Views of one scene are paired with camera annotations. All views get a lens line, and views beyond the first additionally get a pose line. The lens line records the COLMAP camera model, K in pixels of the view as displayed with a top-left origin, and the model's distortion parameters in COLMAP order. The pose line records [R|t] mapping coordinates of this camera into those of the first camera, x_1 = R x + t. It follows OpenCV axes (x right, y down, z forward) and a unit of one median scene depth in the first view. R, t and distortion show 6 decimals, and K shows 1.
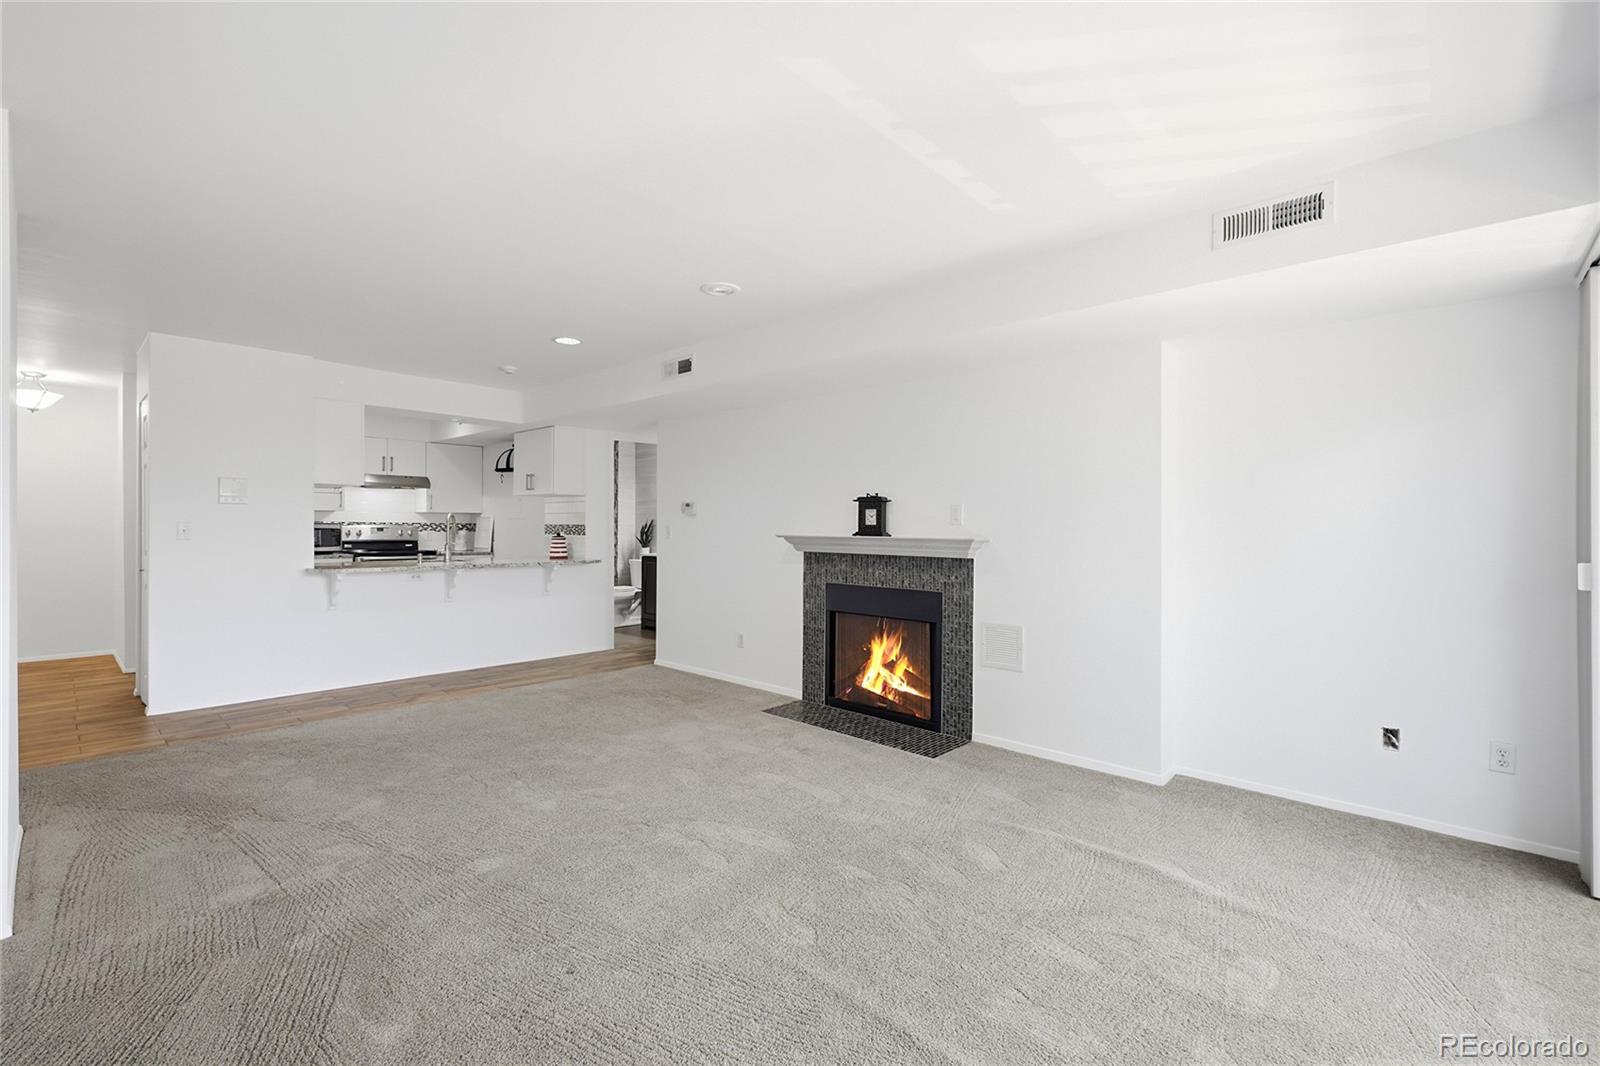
lens RADIAL K [[711.6, 0, 800.0], [0, 711.6, 533.0], [0, 0, 1]] dist [-0.000506, -0.000814]
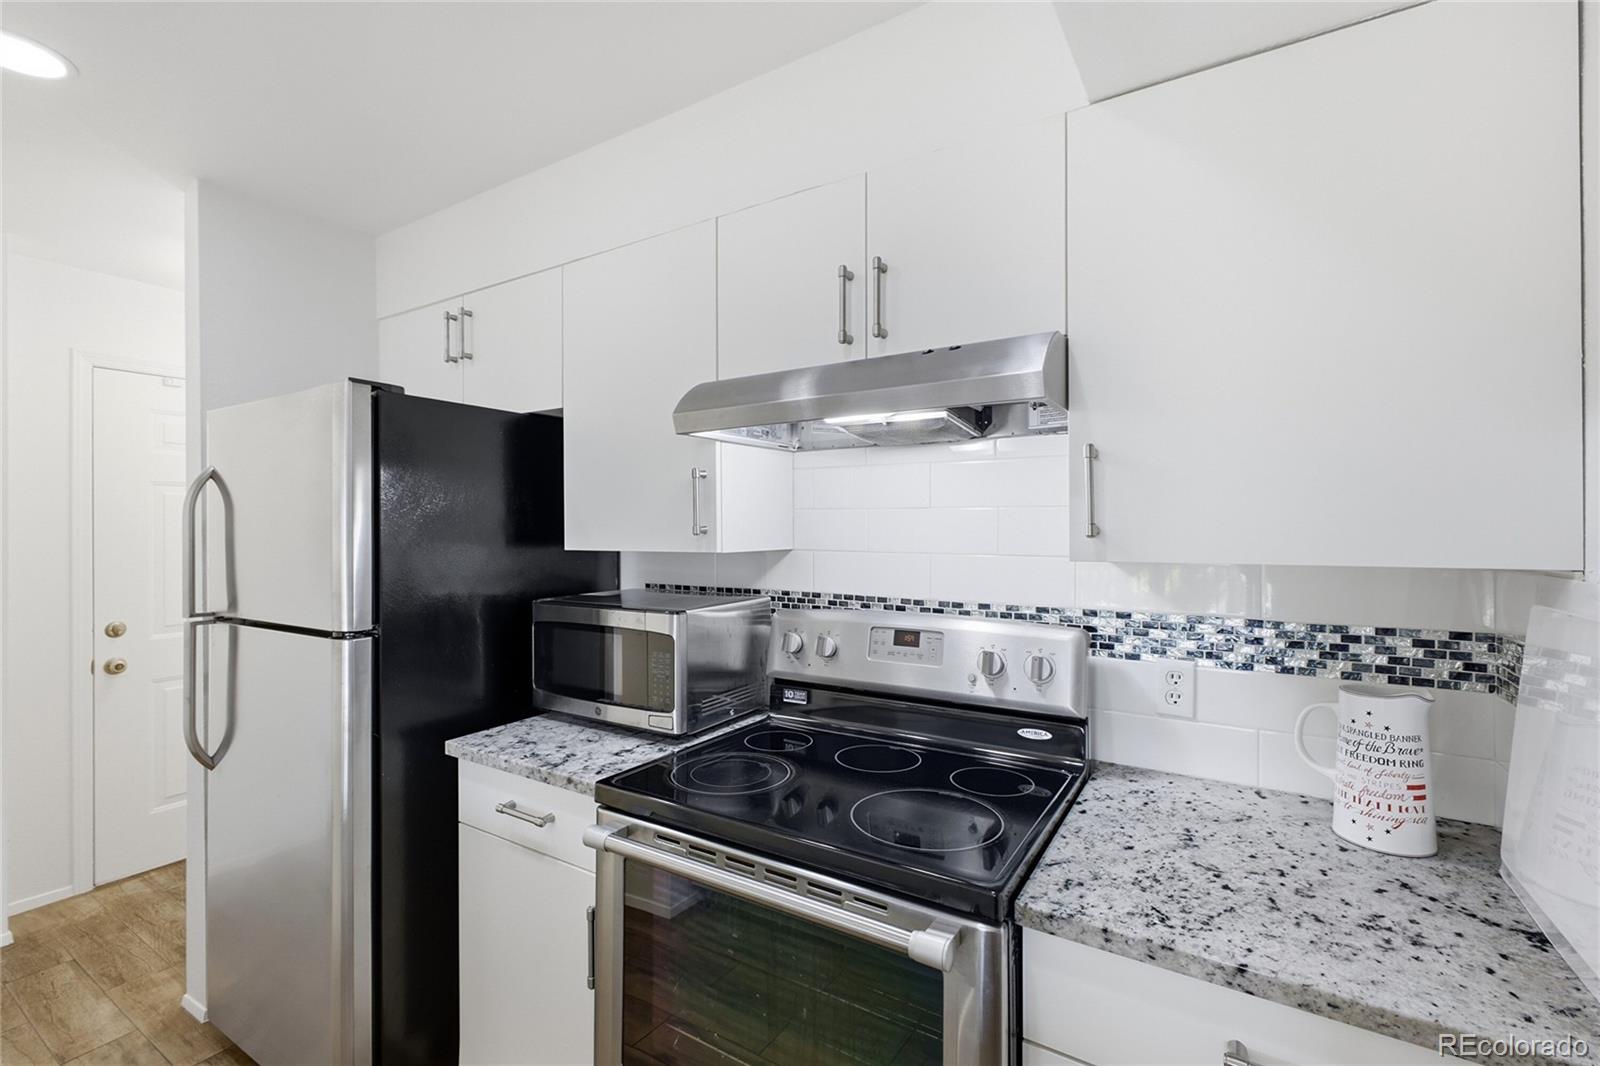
lens RADIAL K [[711.6, 0, 800.0], [0, 711.6, 533.0], [0, 0, 1]] dist [-0.000506, -0.000814]
pose [[0.202342, 0.001735, -0.979313, -0.390987], [-0.007717, 0.999970, 0.000177, -0.035495], [0.979285, 0.007521, 0.202349, 0.927344]]
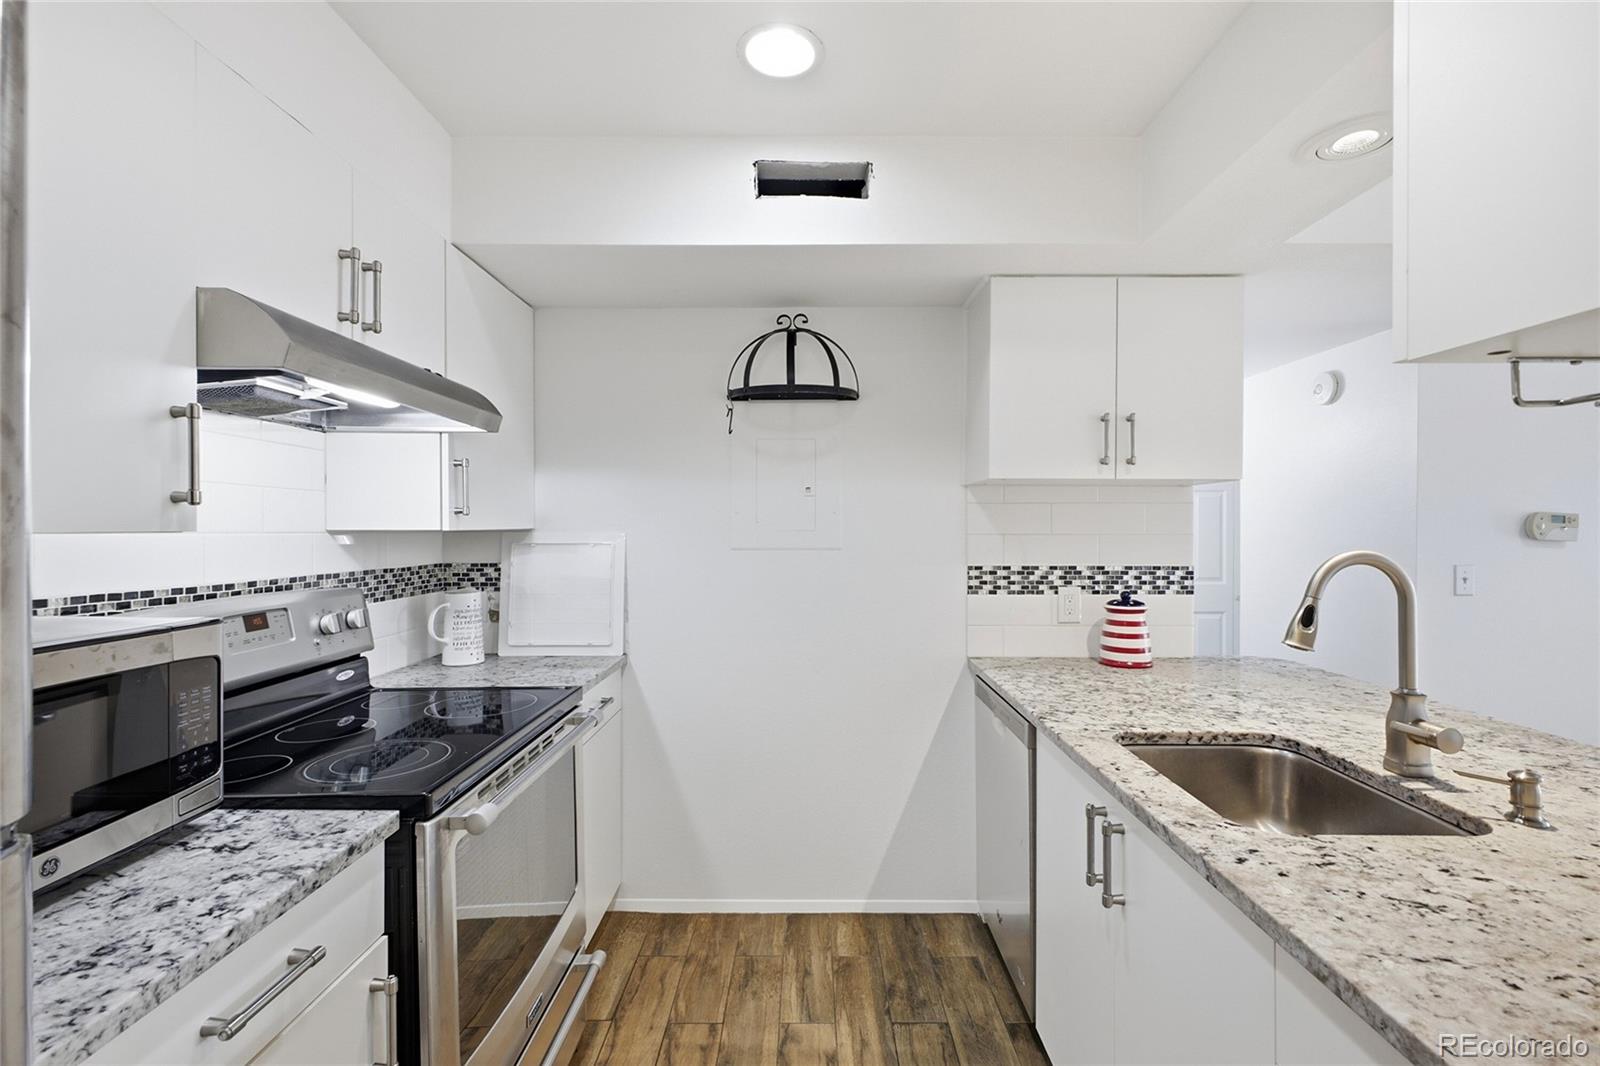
lens RADIAL K [[711.6, 0, 800.0], [0, 711.6, 533.0], [0, 0, 1]] dist [-0.000506, -0.000814]
pose [[0.731738, -0.009965, 0.681513, -0.610448], [0.007902, 0.999950, 0.006137, -0.029499], [-0.681540, 0.000895, 0.731780, 0.755620]]
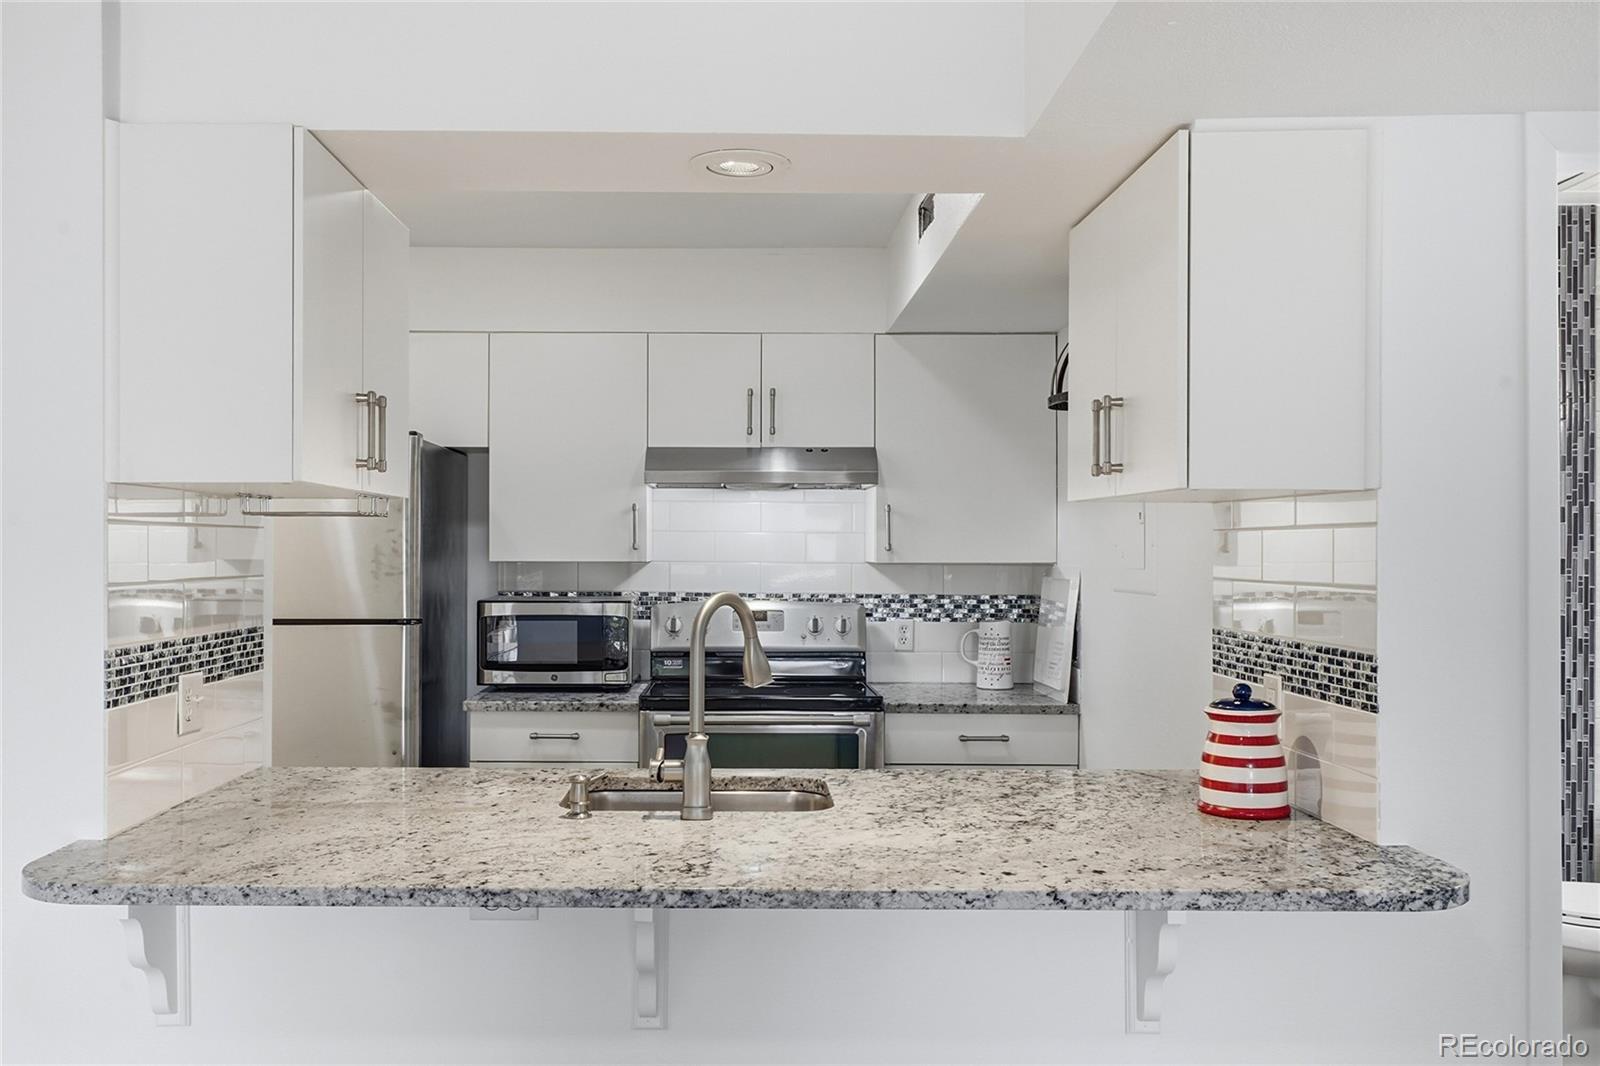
lens RADIAL K [[1350.5, 0, 800.0], [0, 1350.5, 533.0], [0, 0, 1]] dist [-0.004685, -0.005925]
pose [[0.718029, -0.006940, -0.695978, -0.147396], [-0.009382, 0.999763, -0.019648, -0.030884], [0.695950, 0.020637, 0.717794, 0.573128]]
